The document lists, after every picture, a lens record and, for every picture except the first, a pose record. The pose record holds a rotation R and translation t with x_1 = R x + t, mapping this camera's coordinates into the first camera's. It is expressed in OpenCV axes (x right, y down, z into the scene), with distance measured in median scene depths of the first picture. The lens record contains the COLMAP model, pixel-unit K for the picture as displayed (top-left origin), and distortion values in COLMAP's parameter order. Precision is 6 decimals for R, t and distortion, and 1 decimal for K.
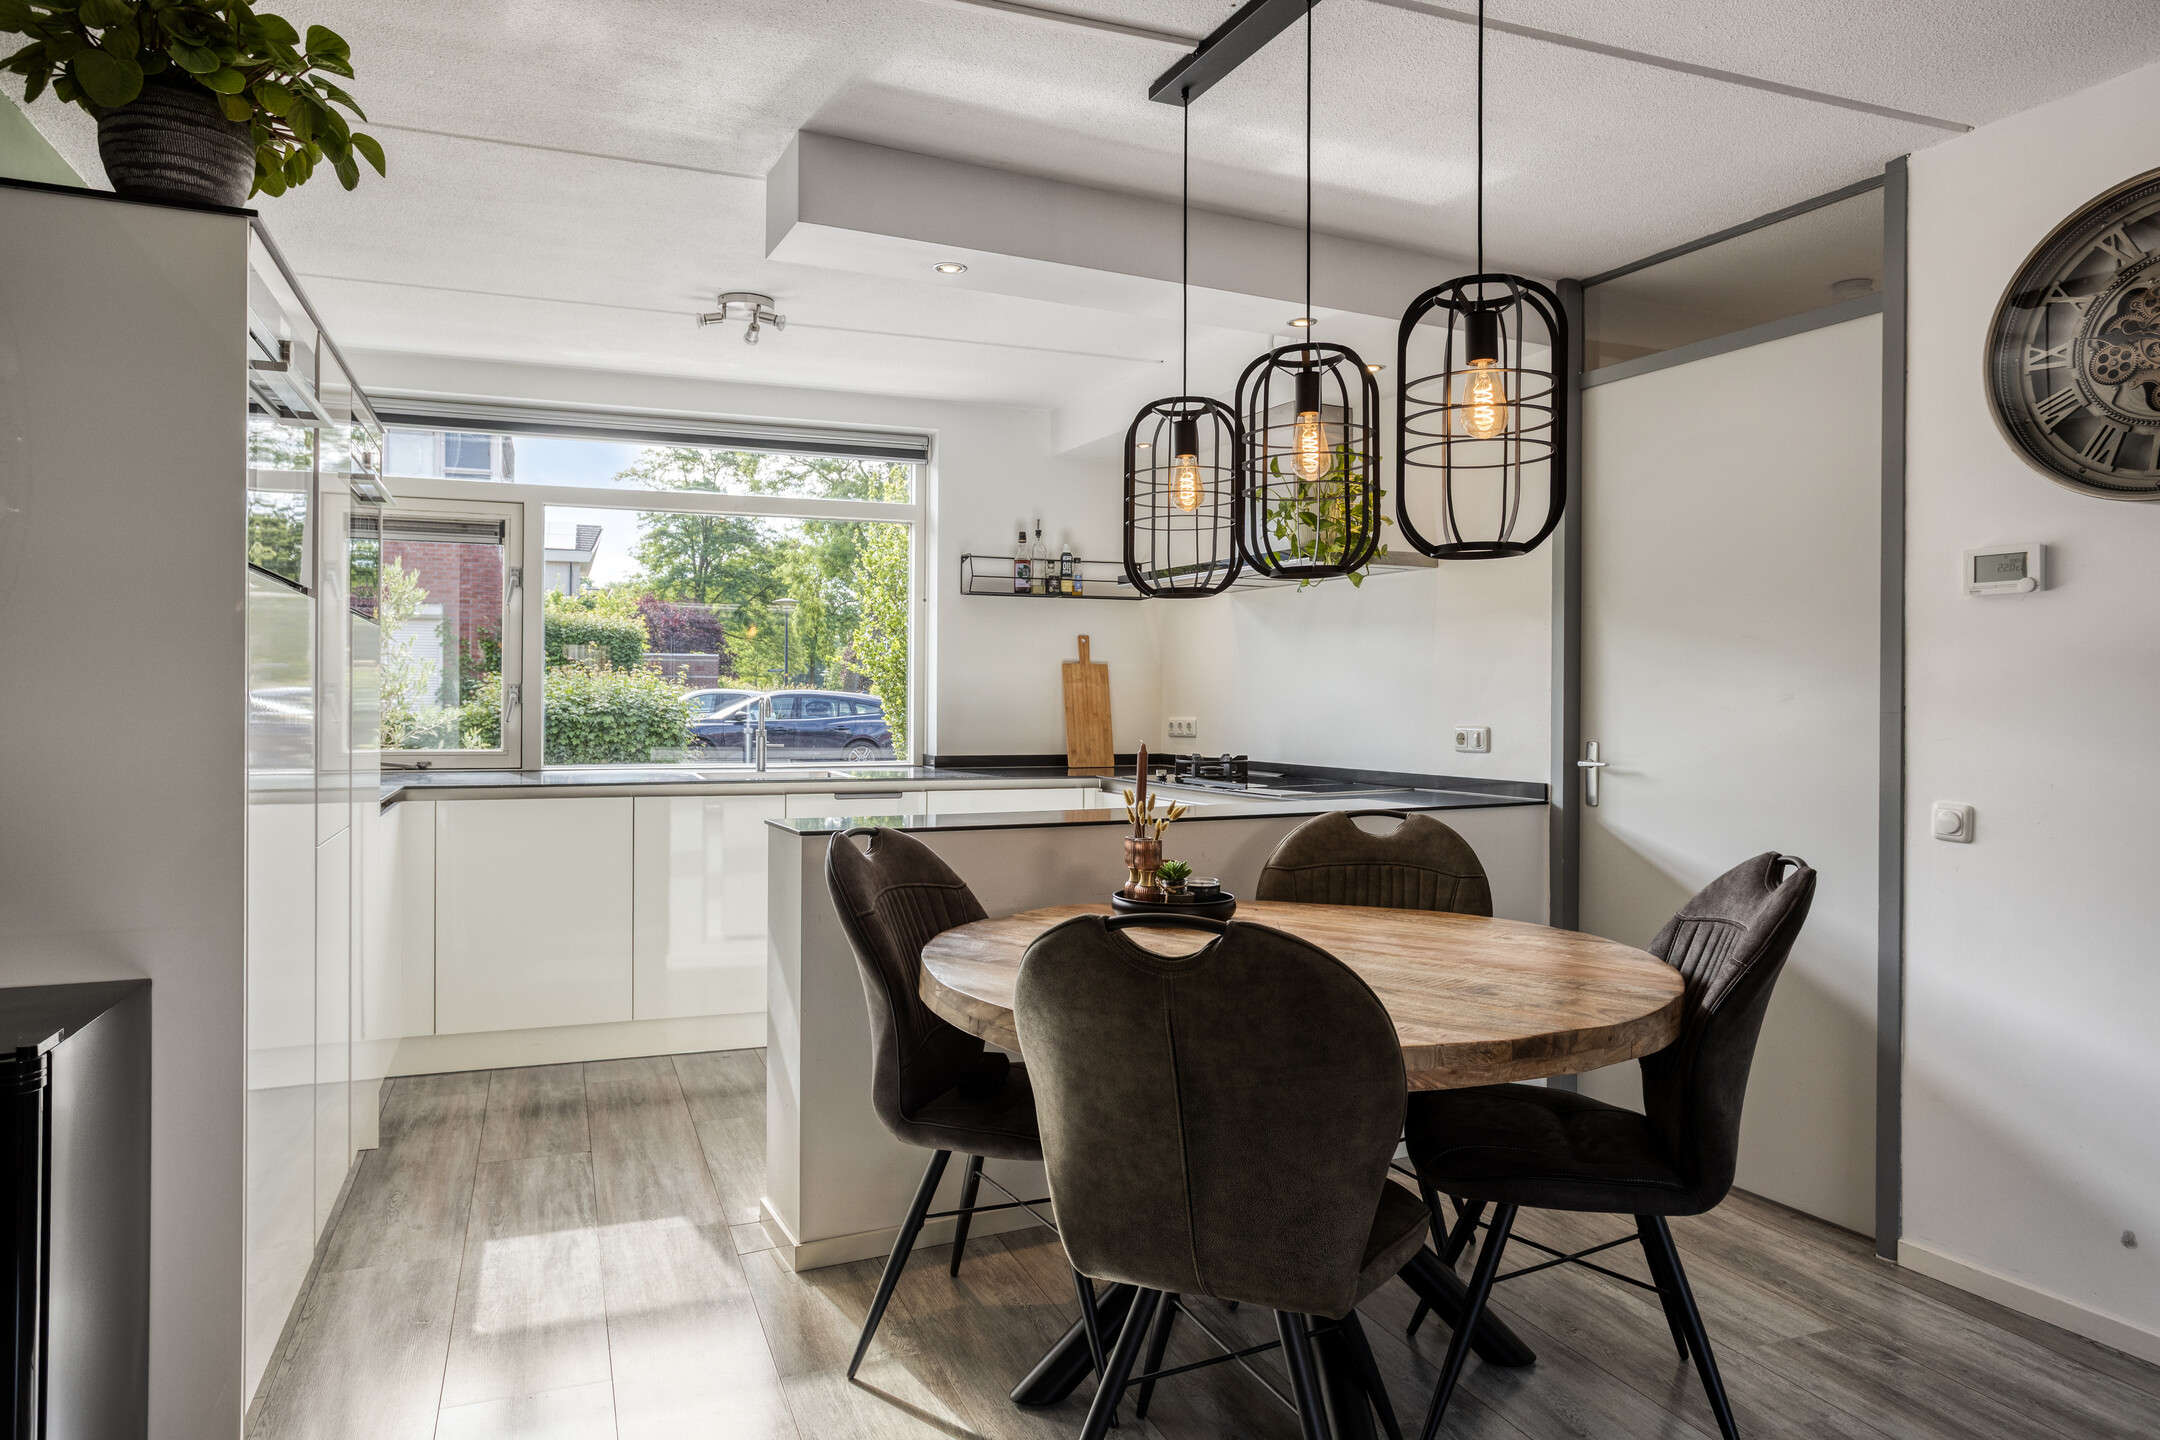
lens RADIAL K [[1315.8, 0, 1079.5], [0, 1315.8, 699.3], [0, 0, 1]] dist [-0.070271, 0.046423]
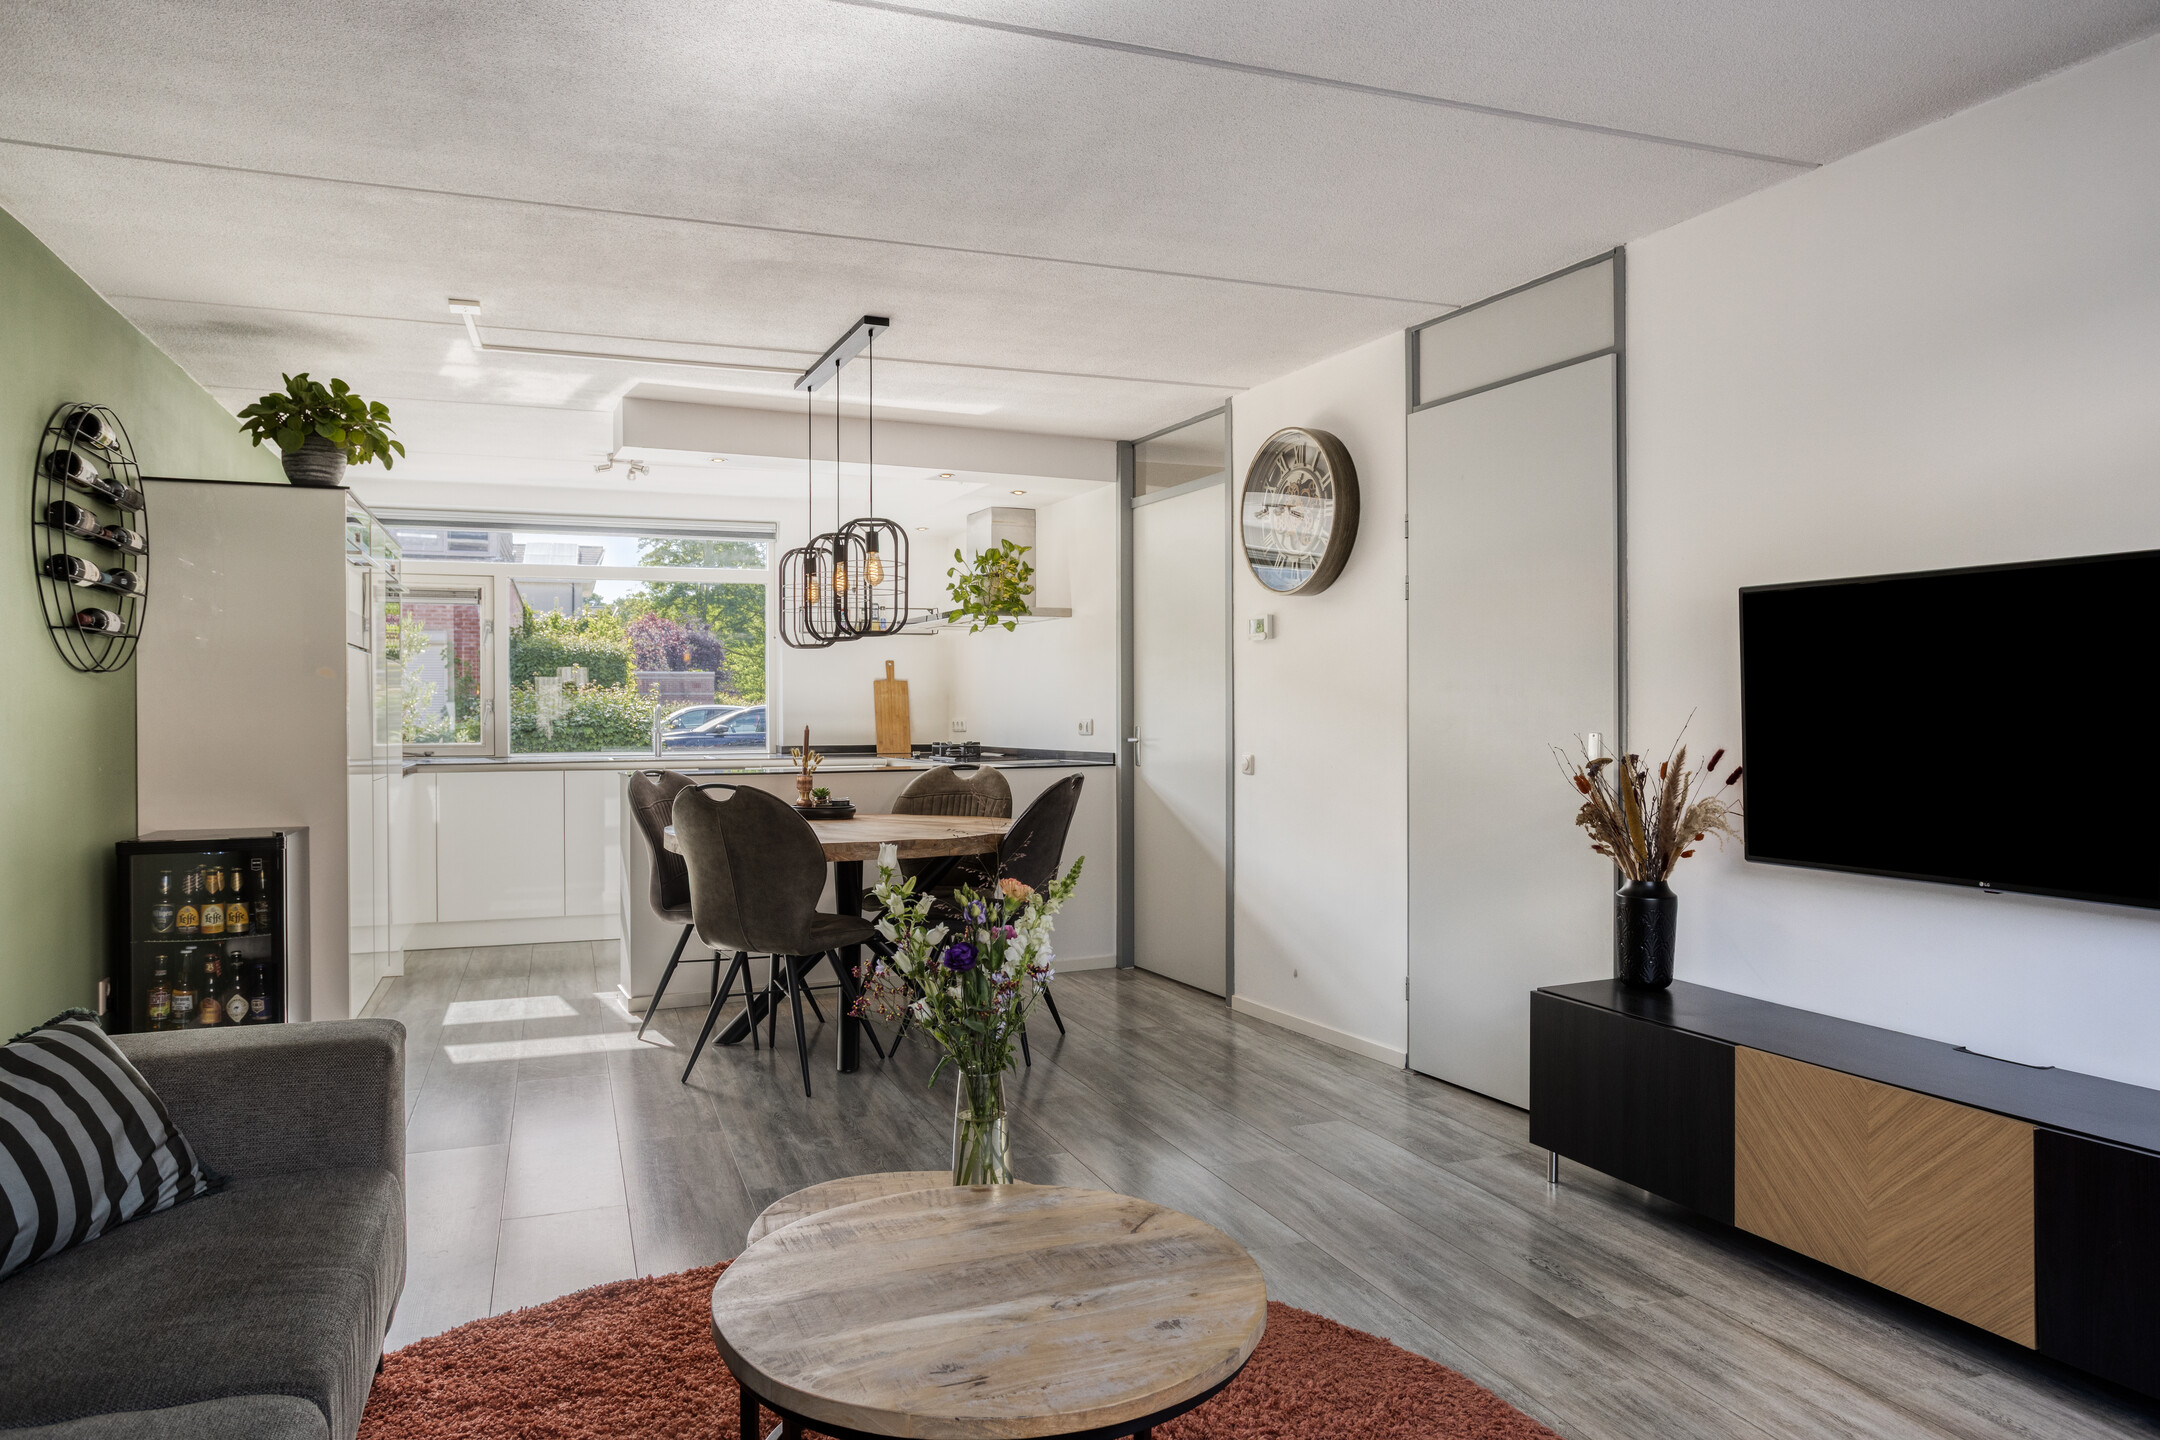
lens RADIAL K [[1332.4, 0, 1080.0], [0, 1332.4, 720.0], [0, 0, 1]] dist [-0.044672, 0.001035]
pose [[0.999878, -0.011052, -0.011065, 0.229999], [0.011116, 0.999922, 0.005747, 0.009823], [0.011001, -0.005869, 0.999922, -0.448935]]
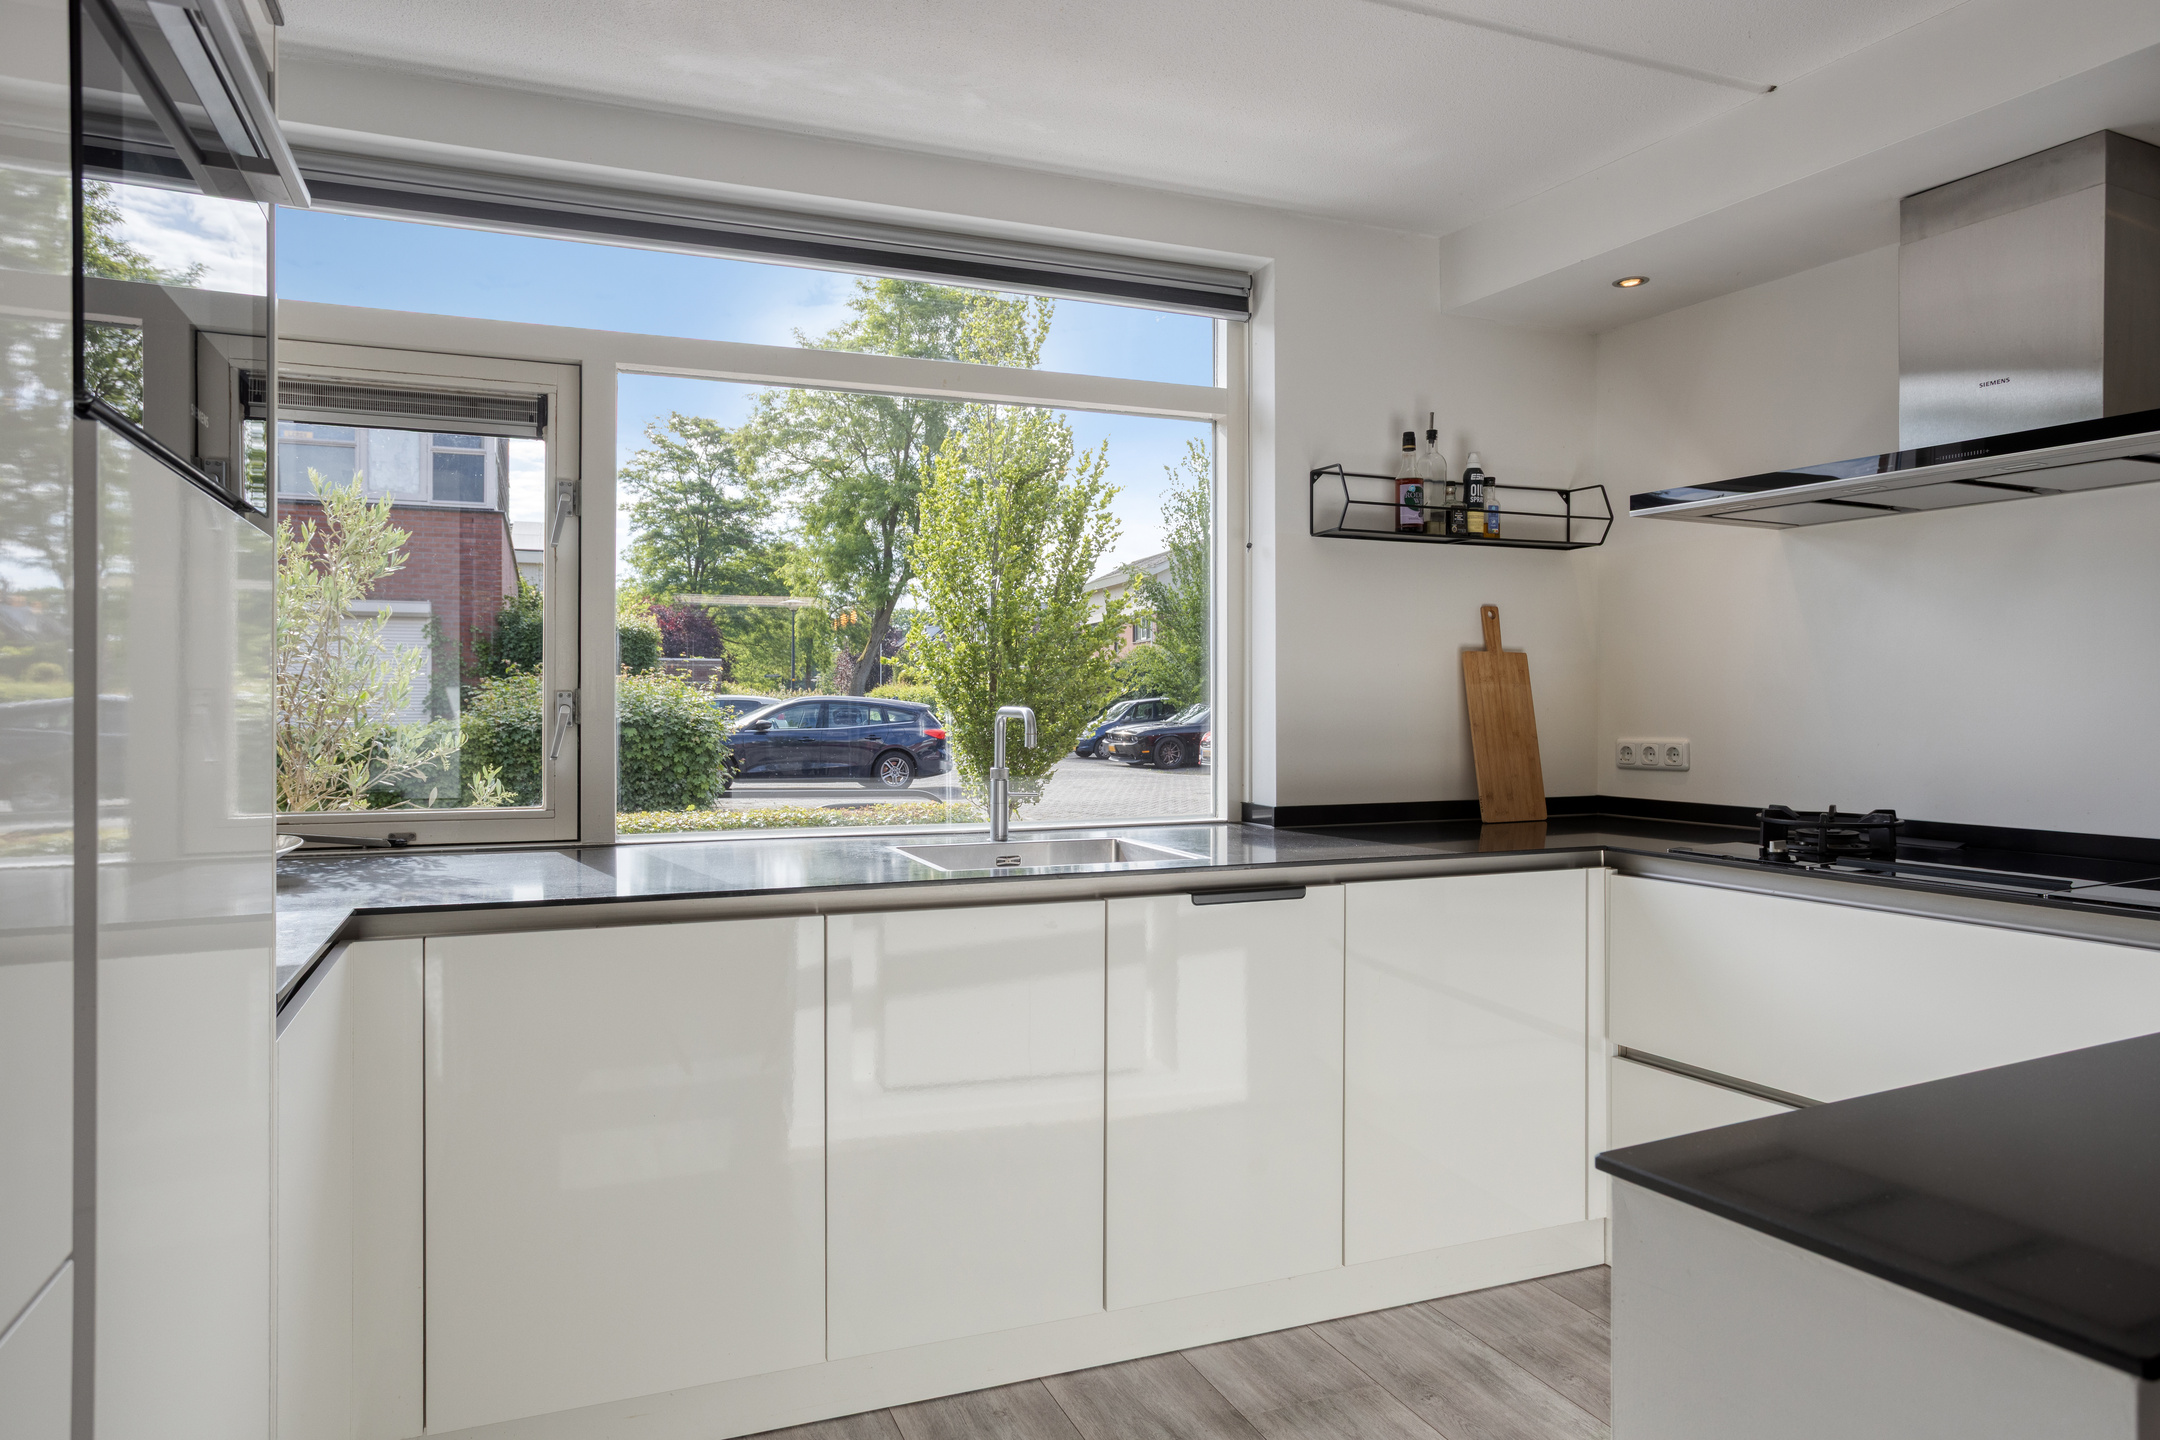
lens RADIAL K [[1315.8, 0, 1079.5], [0, 1315.8, 699.3], [0, 0, 1]] dist [-0.070271, 0.046423]
pose [[0.999960, -0.005533, 0.007090, -0.198678], [0.005555, 0.999980, -0.003004, -0.004055], [-0.007073, 0.003043, 0.999970, 0.401502]]
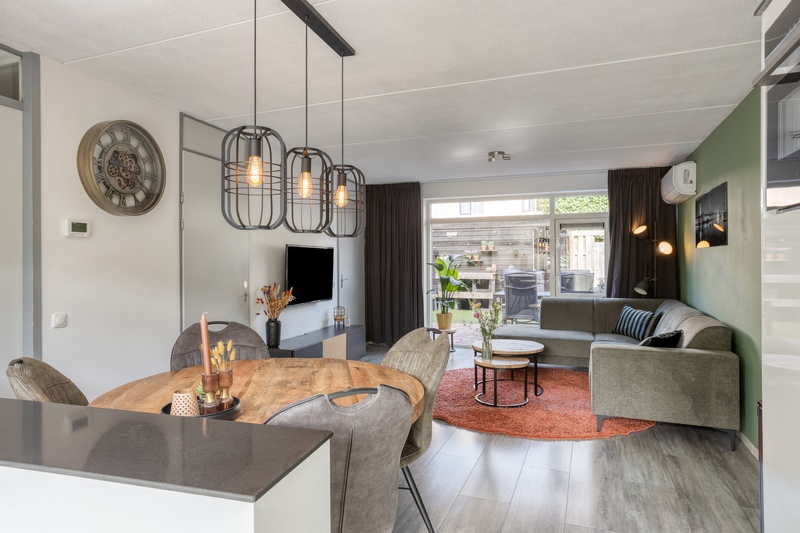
lens RADIAL K [[487.3, 0, 399.8], [0, 487.3, 258.8], [0, 0, 1]] dist [-0.070271, 0.046423]
pose [[-0.729155, -0.003614, 0.684339, -0.250336], [-0.001175, 0.999991, 0.004030, -0.018537], [-0.684348, 0.002134, -0.729153, 0.614903]]
